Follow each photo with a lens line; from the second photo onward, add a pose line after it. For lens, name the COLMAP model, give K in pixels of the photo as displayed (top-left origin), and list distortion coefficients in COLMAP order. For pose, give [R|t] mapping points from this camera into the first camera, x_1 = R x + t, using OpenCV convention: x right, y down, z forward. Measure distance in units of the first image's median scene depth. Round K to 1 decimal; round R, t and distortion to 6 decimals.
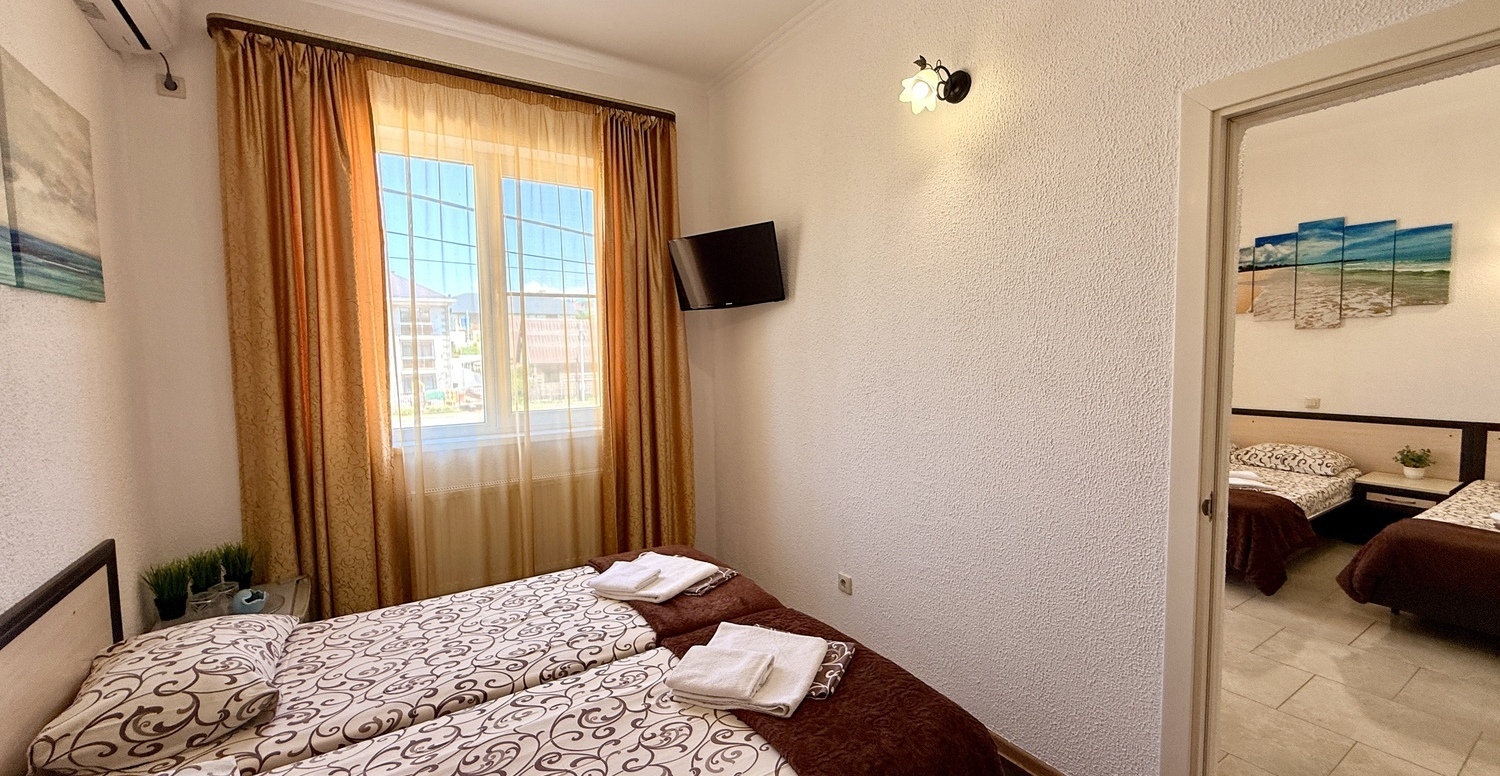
lens RADIAL K [[600.1, 0, 750.0], [0, 600.1, 388.0], [0, 0, 1]] dist [0.000021, 0.000117]
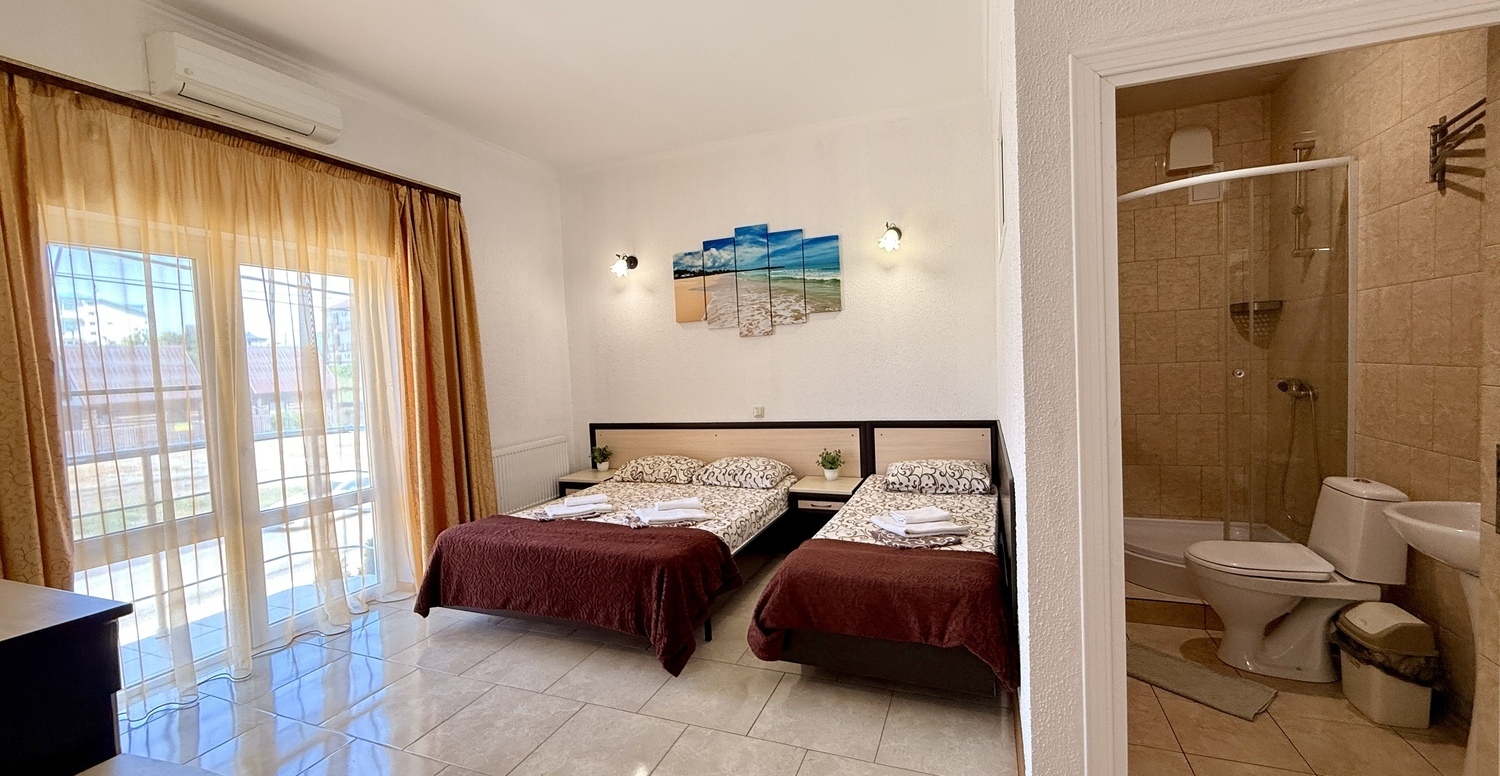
lens RADIAL K [[600.1, 0, 750.0], [0, 600.1, 388.0], [0, 0, 1]] dist [0.000021, 0.000117]
pose [[0.806573, -0.051395, 0.588896, 0.377818], [0.072508, 0.997292, -0.012273, -0.003172], [-0.586670, 0.052599, 0.808116, 0.232285]]
